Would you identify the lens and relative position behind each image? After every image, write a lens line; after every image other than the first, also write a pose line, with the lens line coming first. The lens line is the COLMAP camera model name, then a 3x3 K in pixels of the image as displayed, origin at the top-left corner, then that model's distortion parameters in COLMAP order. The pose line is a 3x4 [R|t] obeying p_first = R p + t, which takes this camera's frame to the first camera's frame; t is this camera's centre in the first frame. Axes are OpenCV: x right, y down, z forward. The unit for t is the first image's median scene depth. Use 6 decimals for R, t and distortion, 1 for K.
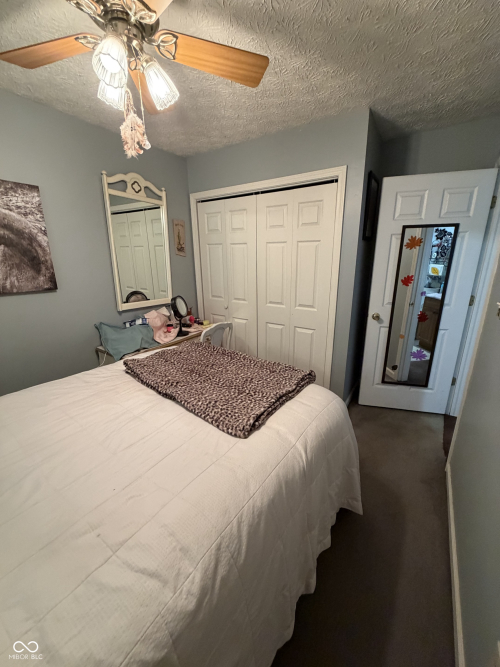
lens RADIAL K [[265.6, 0, 251.0], [0, 265.6, 331.9], [0, 0, 1]] dist [0.001260, -0.000130]
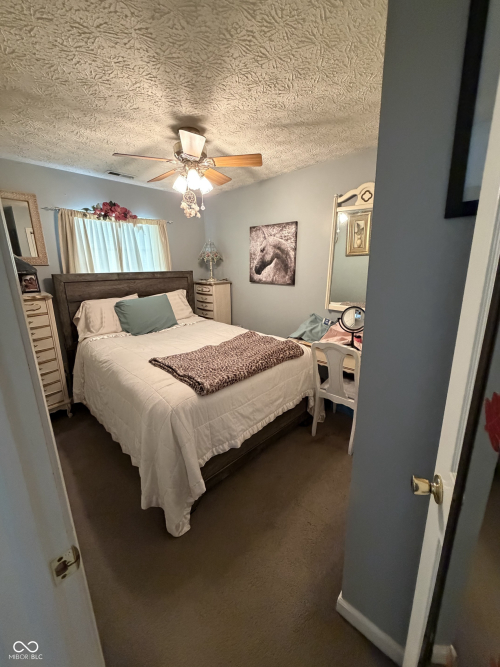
lens RADIAL K [[265.6, 0, 251.0], [0, 265.6, 331.9], [0, 0, 1]] dist [0.001260, -0.000130]
pose [[-0.164091, 0.254871, -0.952951, 0.973164], [-0.259196, 0.920960, 0.290947, -0.324835], [0.951783, 0.294743, -0.085060, 1.074117]]
